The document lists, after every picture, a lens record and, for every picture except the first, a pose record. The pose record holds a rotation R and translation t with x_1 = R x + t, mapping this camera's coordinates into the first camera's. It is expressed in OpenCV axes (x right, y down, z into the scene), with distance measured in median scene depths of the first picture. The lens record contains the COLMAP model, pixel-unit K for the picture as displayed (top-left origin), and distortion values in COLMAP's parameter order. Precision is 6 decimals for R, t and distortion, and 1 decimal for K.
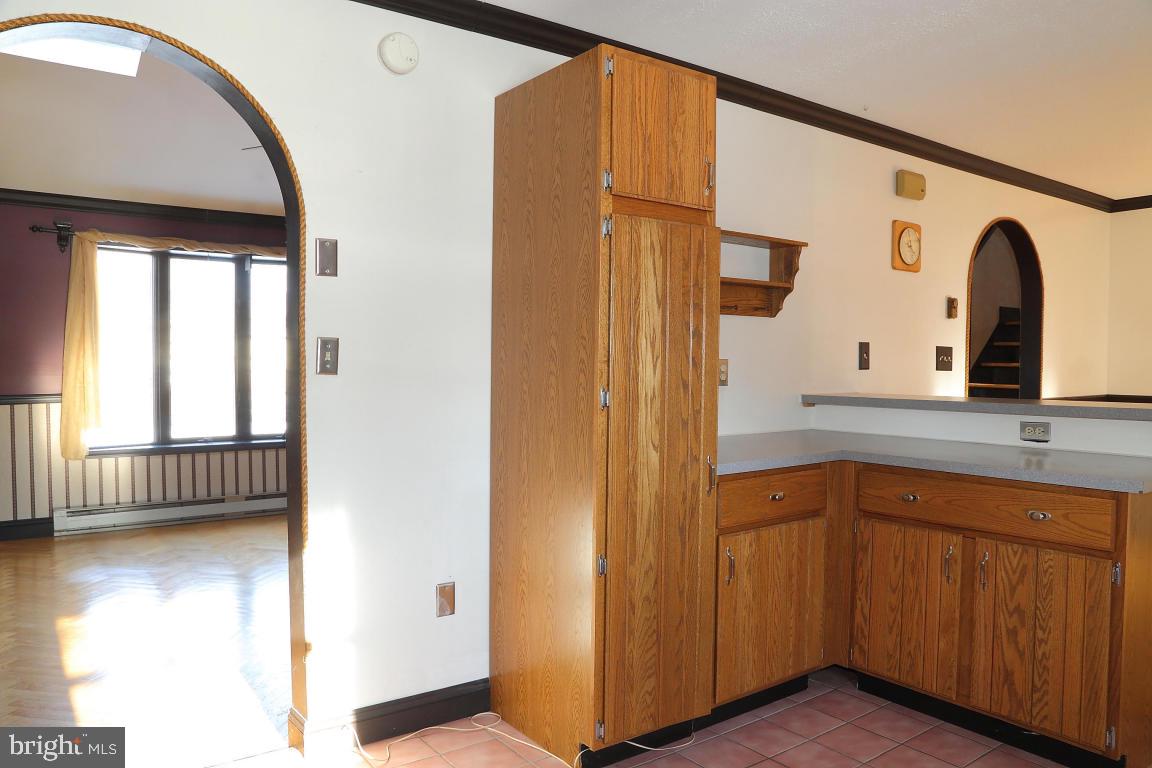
lens RADIAL K [[816.1, 0, 575.9], [0, 816.1, 389.7], [0, 0, 1]] dist [-0.076761, 0.024120]
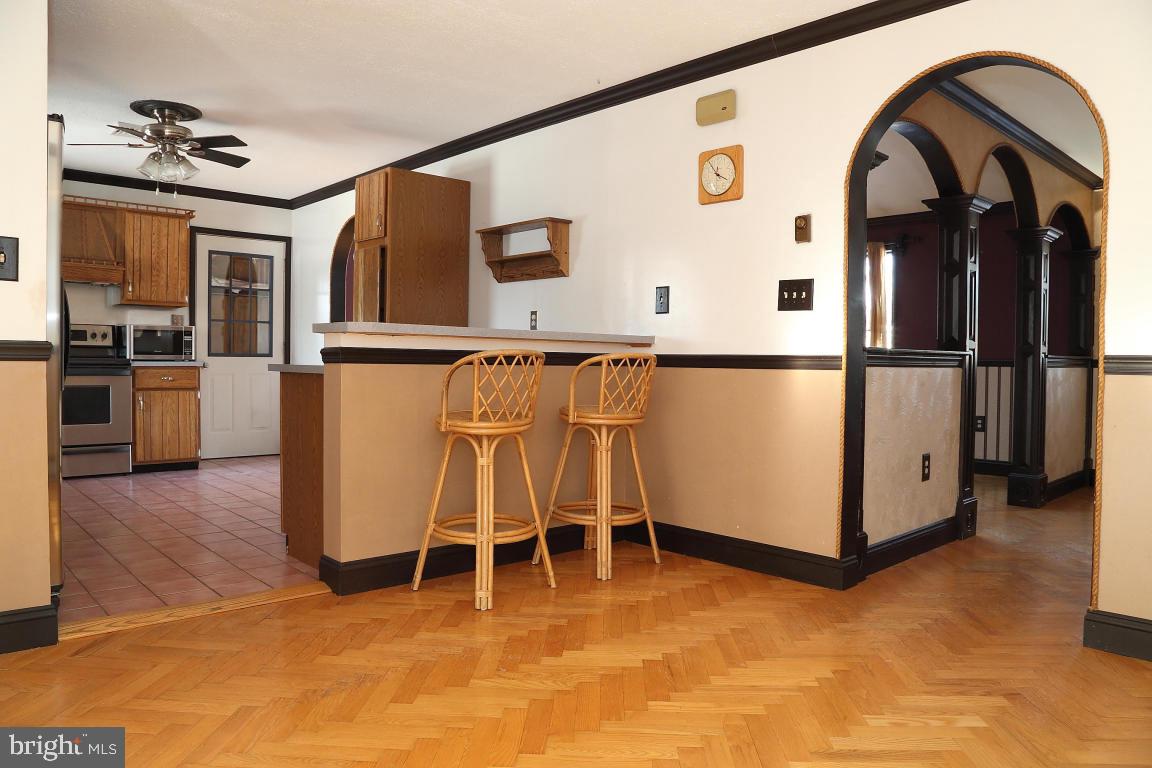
lens RADIAL K [[816.1, 0, 576.0], [0, 816.1, 384.6], [0, 0, 1]] dist [-0.076761, 0.024120]
pose [[0.099285, 0.031513, -0.994560, 2.196505], [-0.044594, 0.998635, 0.027190, 0.066949], [0.994059, 0.041651, 0.100554, 1.264792]]
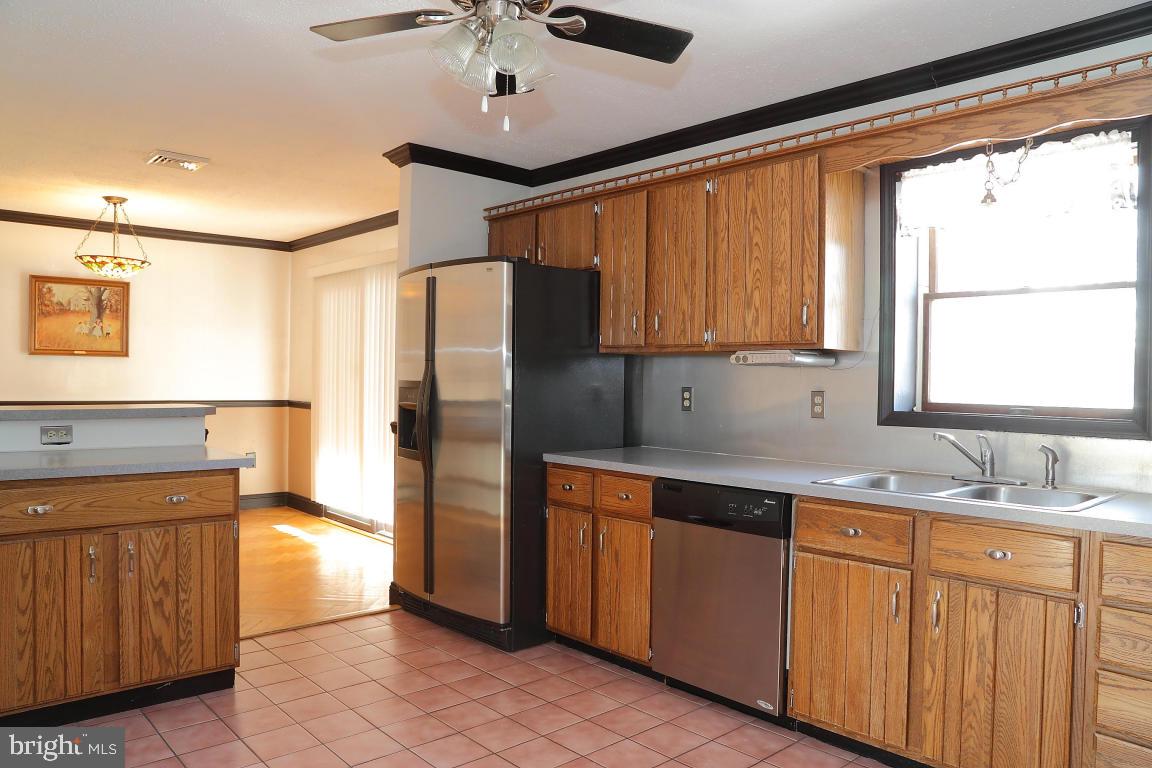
lens RADIAL K [[816.1, 0, 576.2], [0, 816.1, 385.0], [0, 0, 1]] dist [-0.076761, 0.024120]
pose [[-0.108205, -0.012510, 0.994050, -0.647508], [0.017963, 0.999733, 0.014537, -0.019785], [-0.993966, 0.019429, -0.107951, 0.495985]]
